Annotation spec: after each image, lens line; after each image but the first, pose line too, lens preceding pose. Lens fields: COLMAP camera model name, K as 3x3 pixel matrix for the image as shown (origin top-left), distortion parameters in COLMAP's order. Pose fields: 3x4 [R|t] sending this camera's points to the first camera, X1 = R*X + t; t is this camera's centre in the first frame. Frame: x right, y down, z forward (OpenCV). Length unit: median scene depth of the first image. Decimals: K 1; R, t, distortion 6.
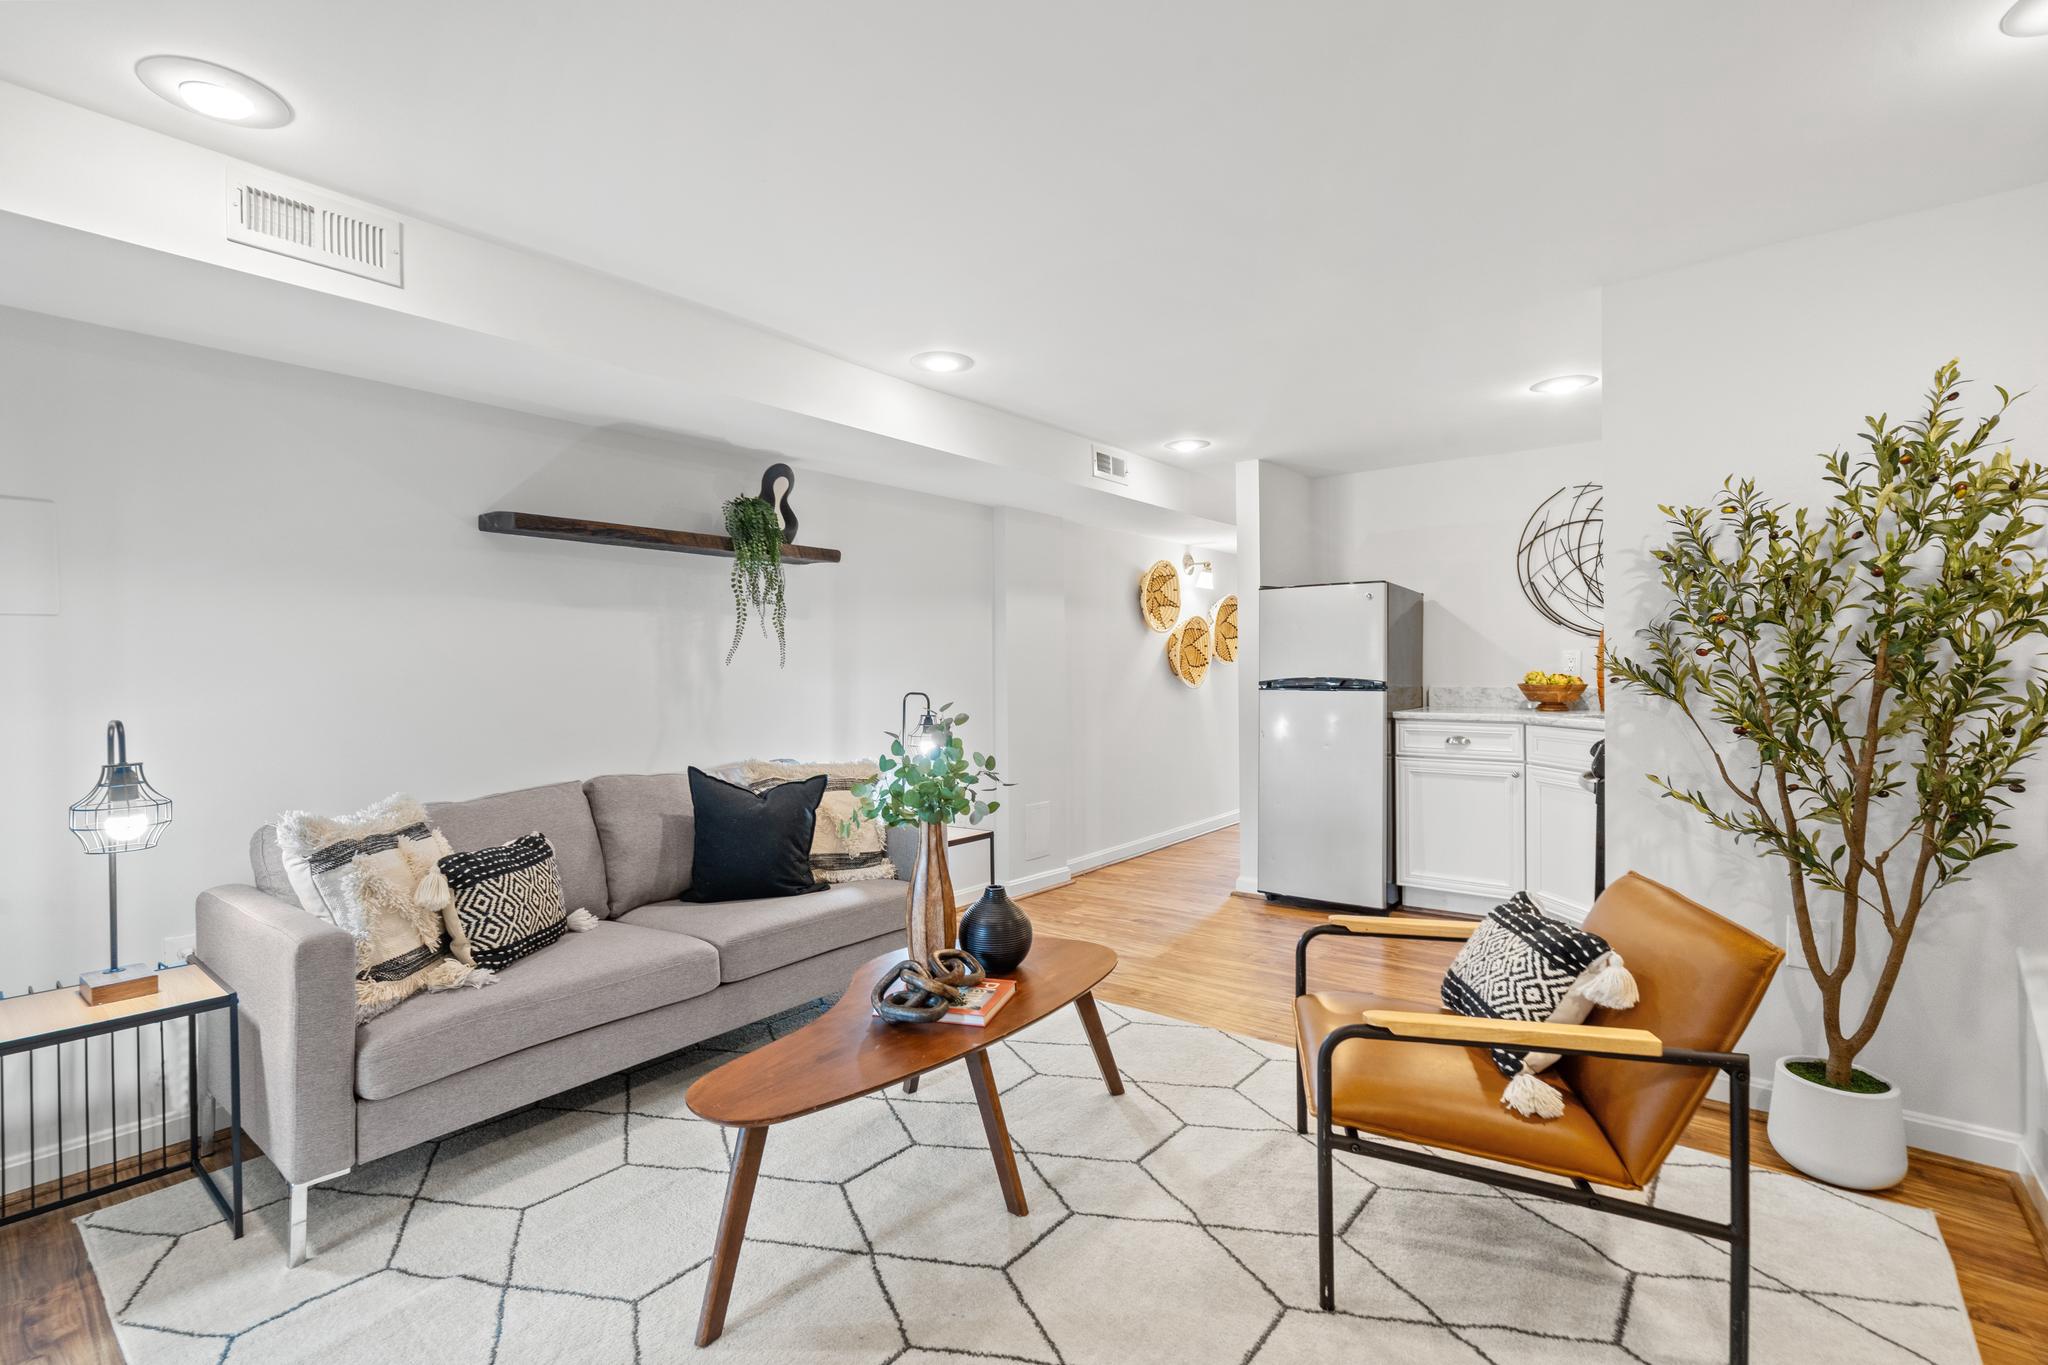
lens RADIAL K [[949.8, 0, 1008.0], [0, 949.8, 659.4], [0, 0, 1]] dist [-0.001801, 0.000177]
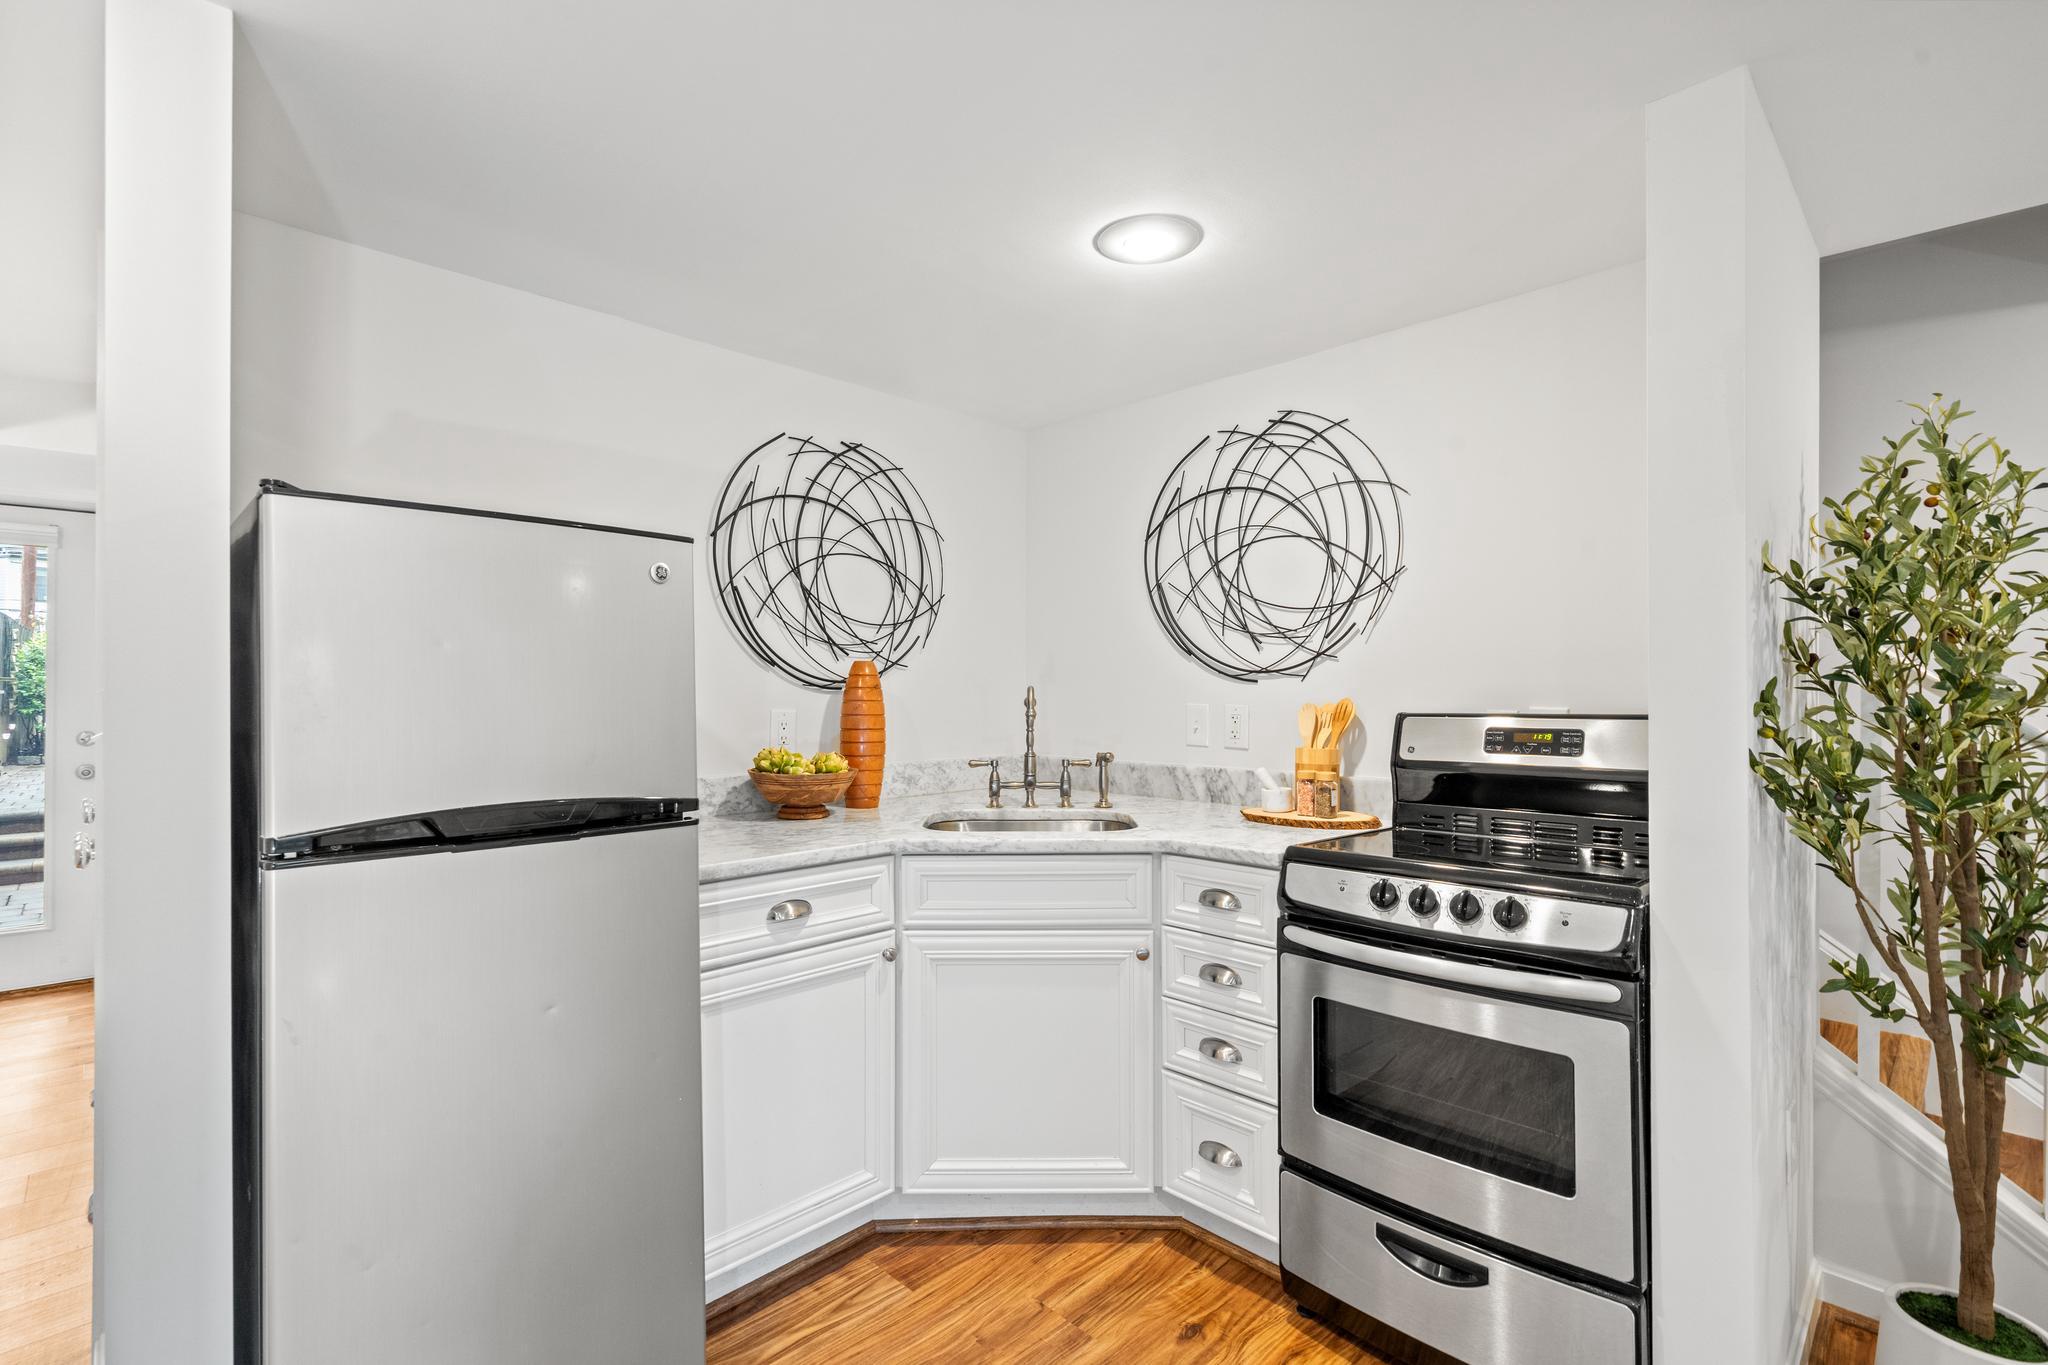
lens RADIAL K [[929.1, 0, 1009.5], [0, 929.1, 679.6], [0, 0, 1]] dist [0.000737, 0.000372]
pose [[0.123580, 0.008371, 0.992299, 0.032032], [-0.001204, 0.999965, -0.008286, -0.023443], [-0.992334, -0.000170, 0.123586, 0.799884]]
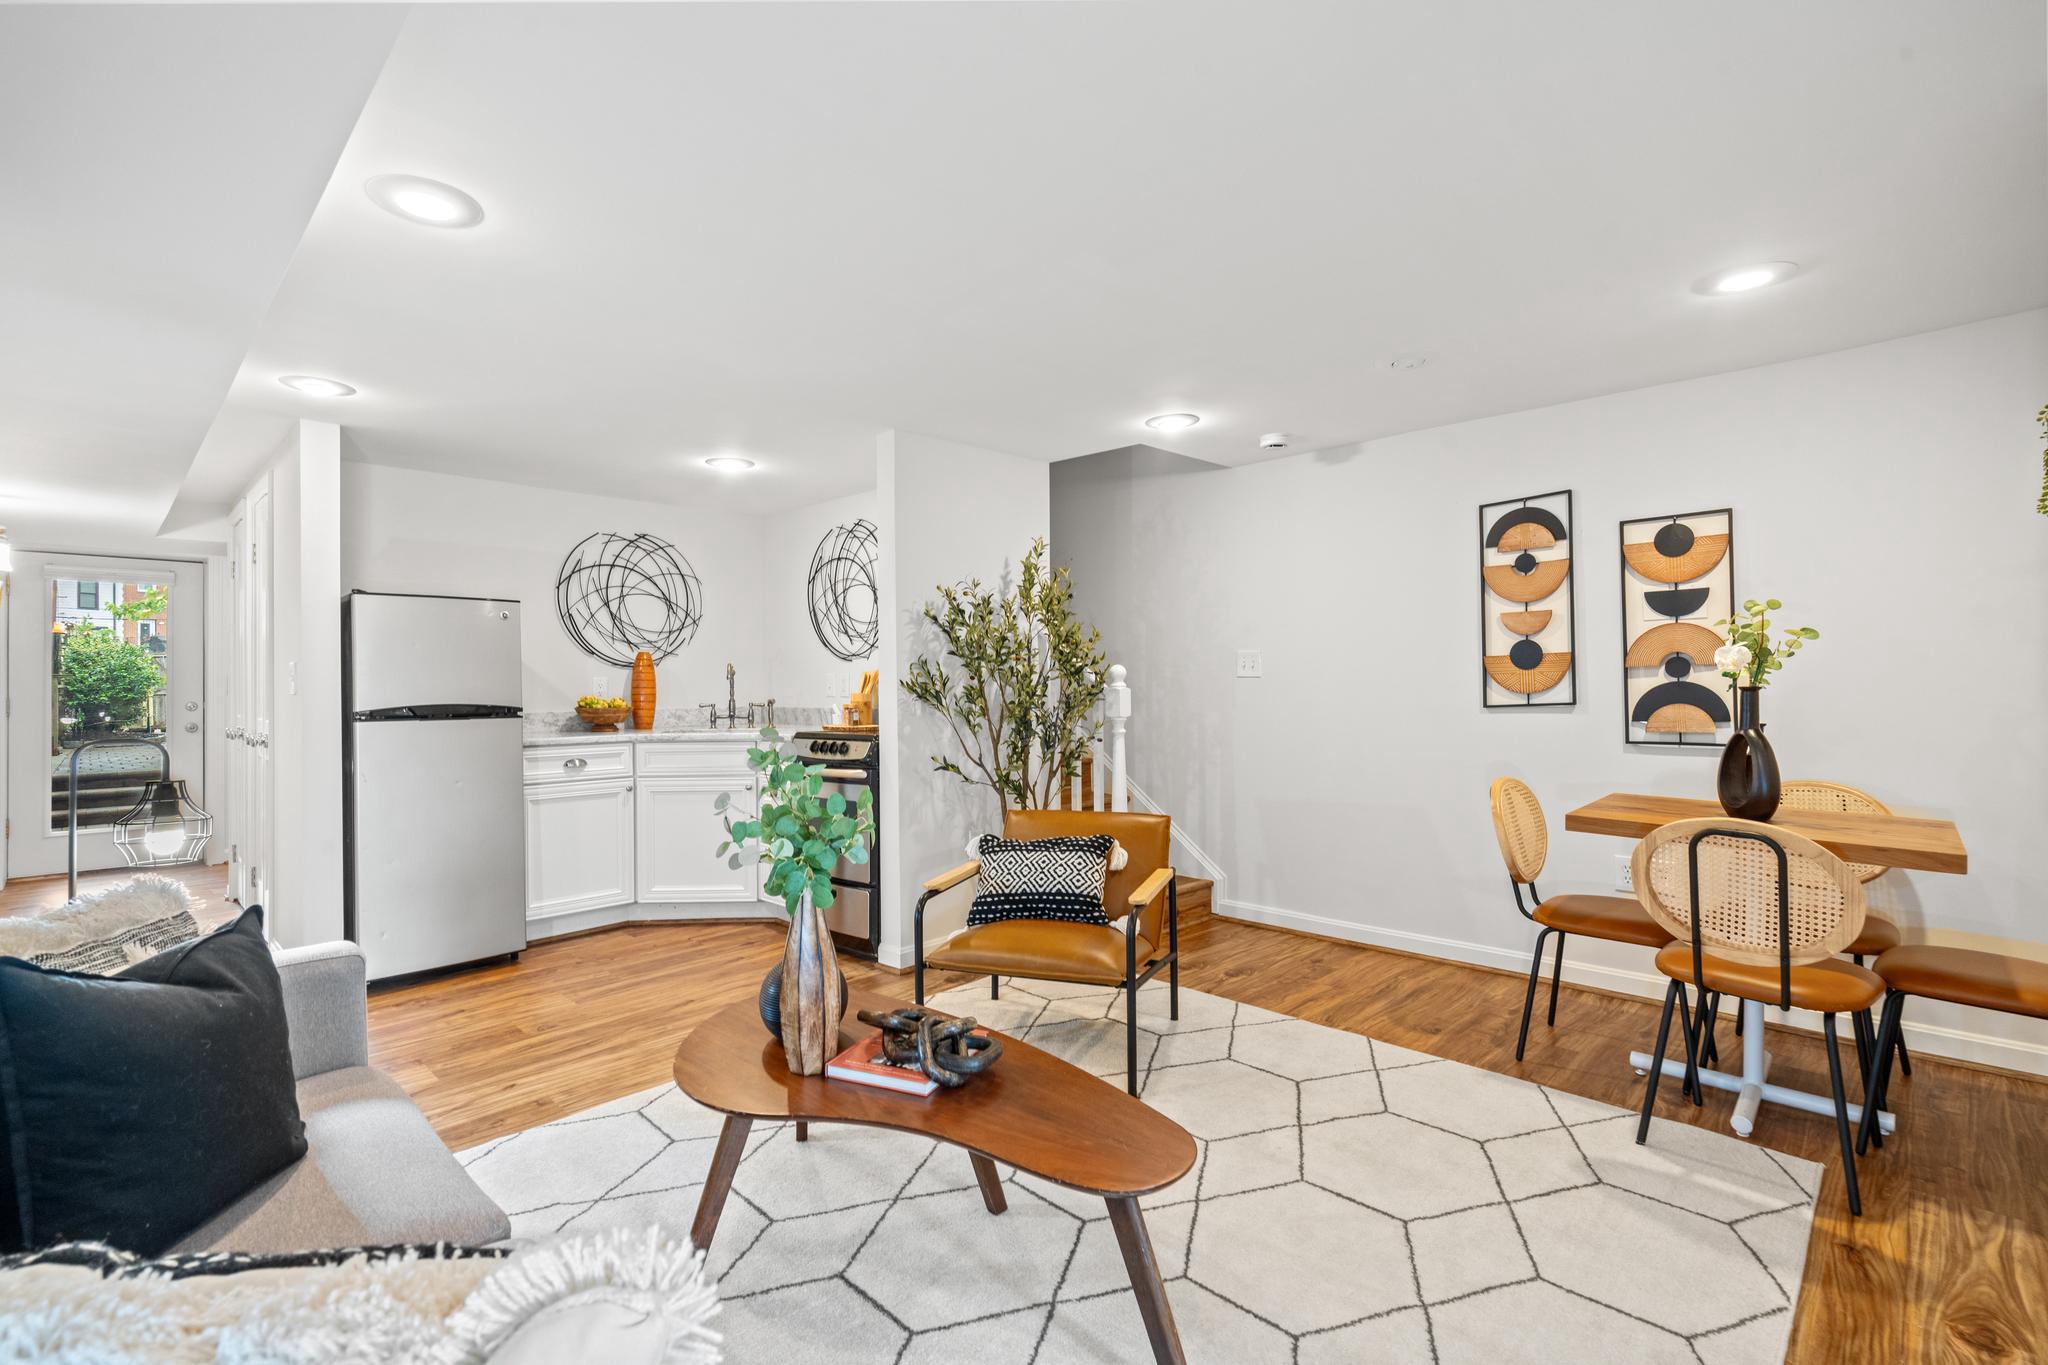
lens RADIAL K [[927.9, 0, 1003.5], [0, 927.9, 676.0], [0, 0, 1]] dist [-0.004974, 0.000040]
pose [[0.119808, 0.007085, 0.992772, -0.453381], [0.006460, 0.999948, -0.007916, 0.000899], [-0.992776, 0.007362, 0.119756, 0.396665]]
